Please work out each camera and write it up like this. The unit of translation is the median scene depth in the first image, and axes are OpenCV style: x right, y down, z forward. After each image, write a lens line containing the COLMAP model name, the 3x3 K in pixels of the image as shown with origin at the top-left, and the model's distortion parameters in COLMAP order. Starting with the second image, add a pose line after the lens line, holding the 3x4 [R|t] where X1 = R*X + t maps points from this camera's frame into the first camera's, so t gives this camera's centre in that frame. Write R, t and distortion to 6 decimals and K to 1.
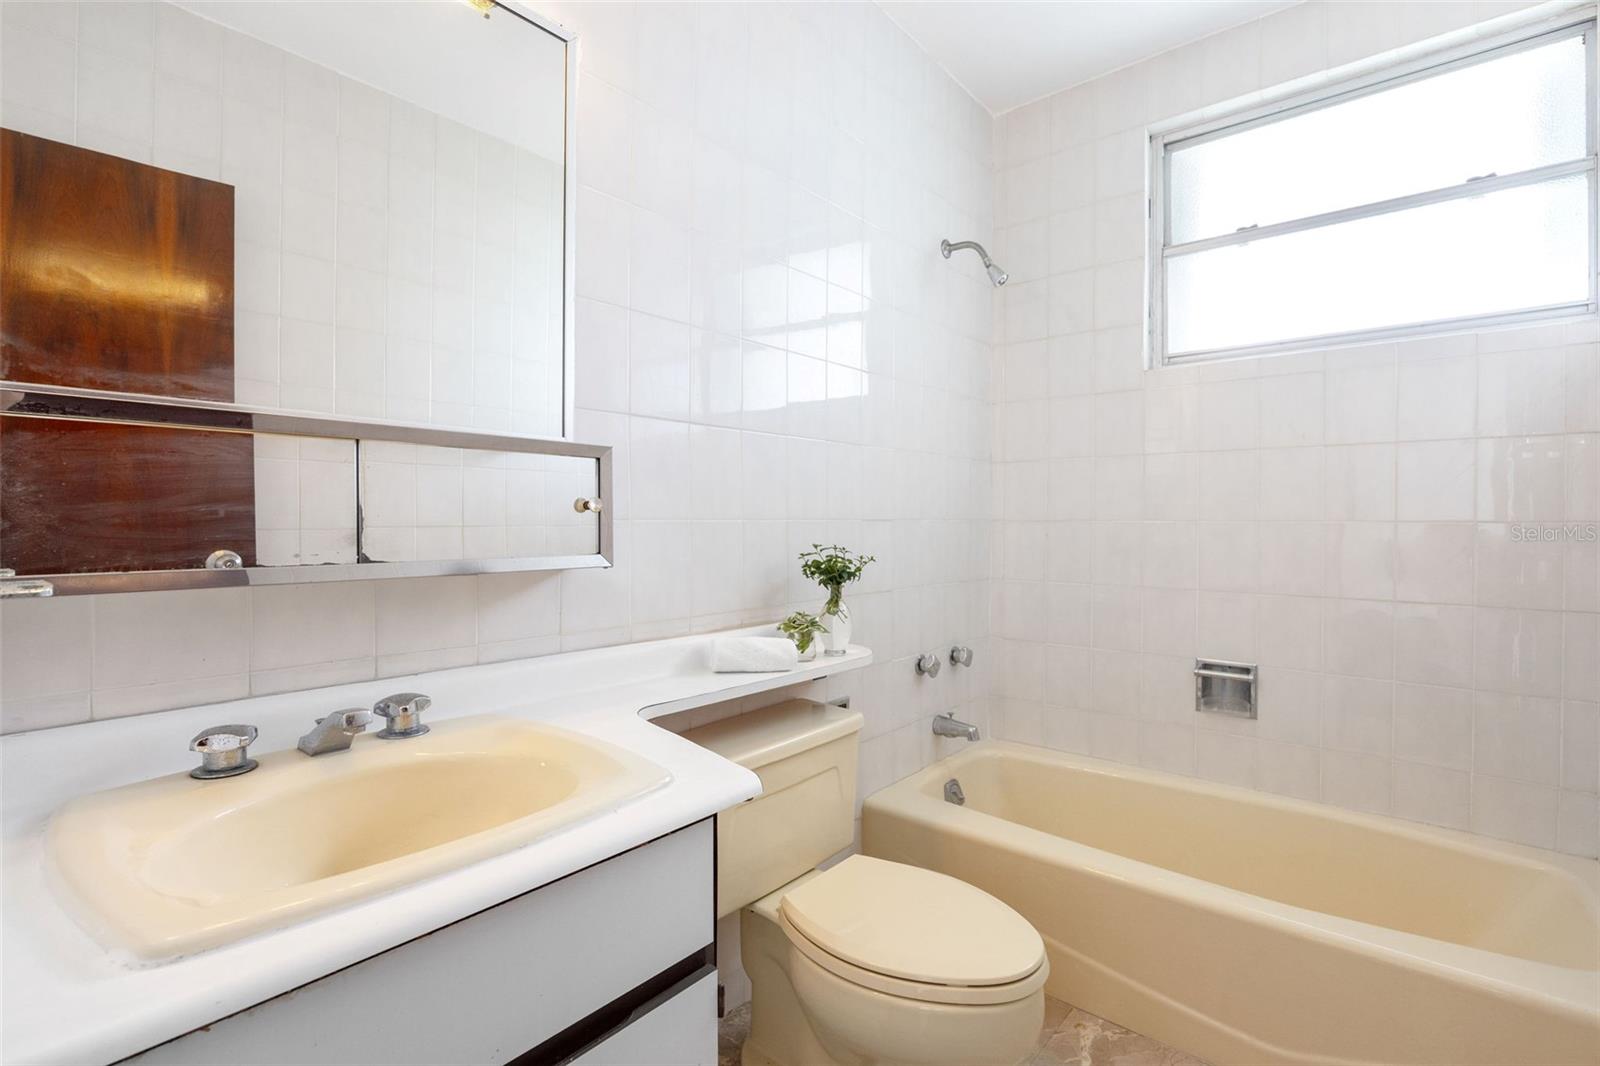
lens RADIAL K [[753.5, 0, 800.0], [0, 753.5, 533.0], [0, 0, 1]] dist [0.000126, -0.000004]
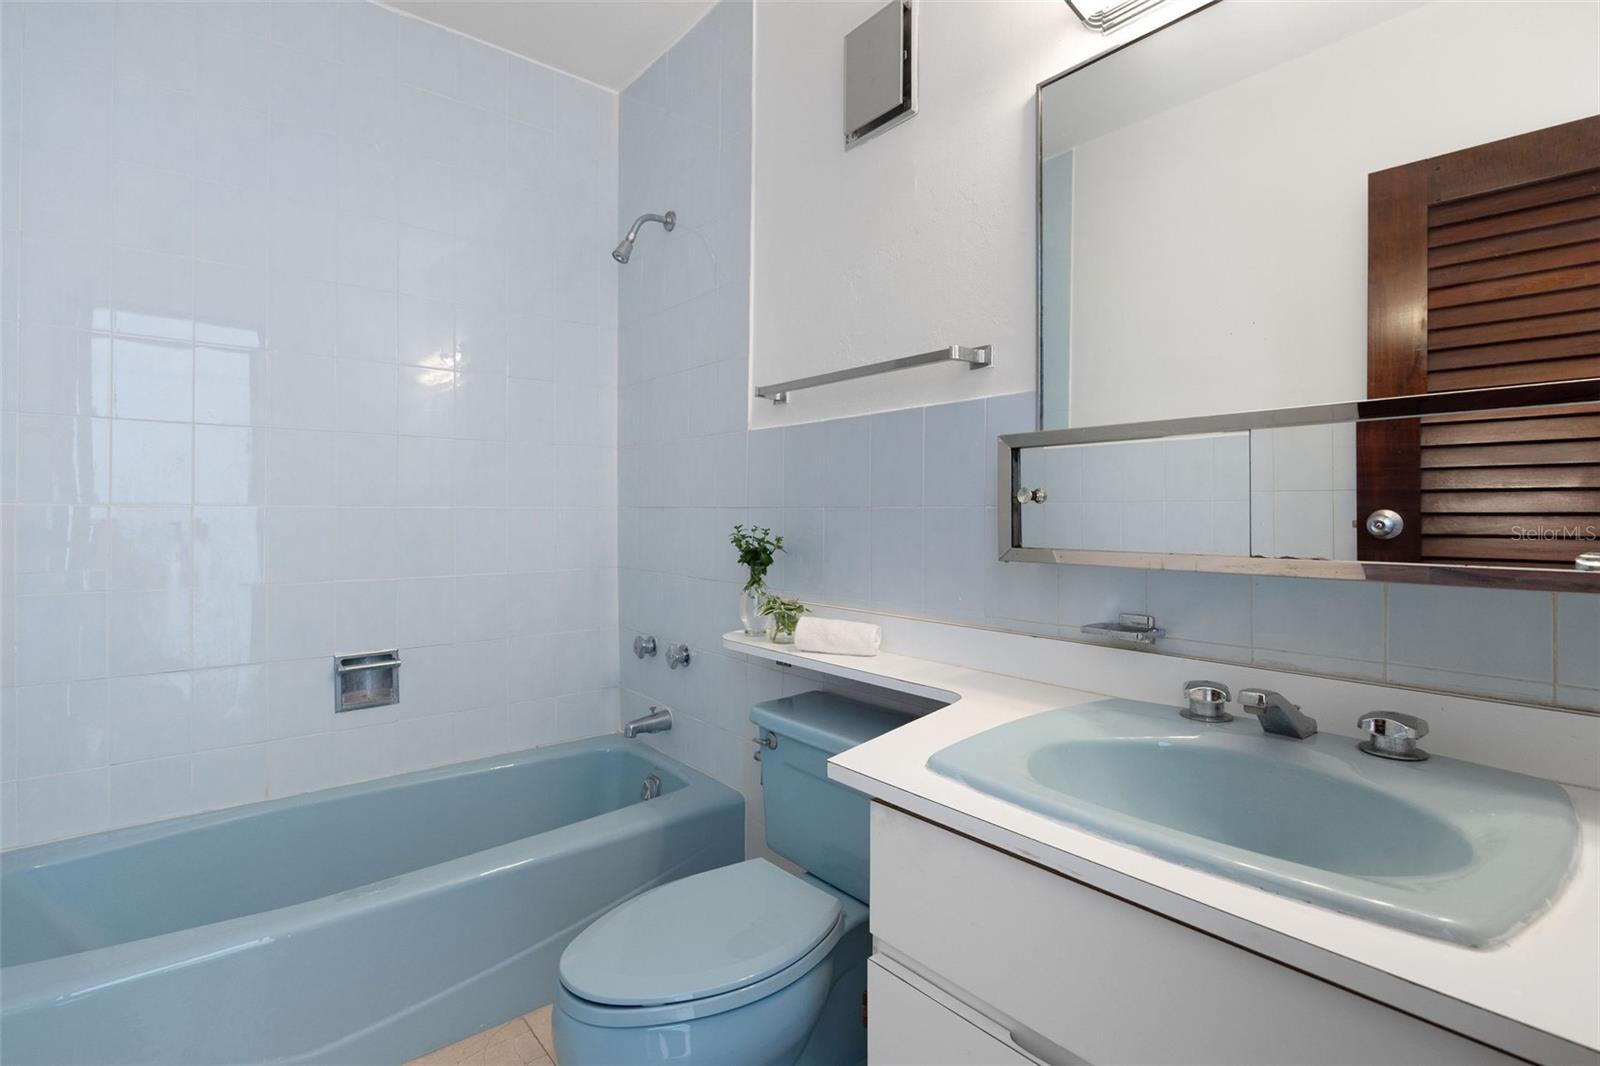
lens RADIAL K [[753.5, 0, 800.0], [0, 753.5, 533.0], [0, 0, 1]] dist [0.000126, -0.000004]
pose [[0.177808, -0.012874, 0.983981, -0.304054], [0.007416, 0.999904, 0.011742, 0.008324], [-0.984037, 0.005209, 0.177887, 0.273645]]
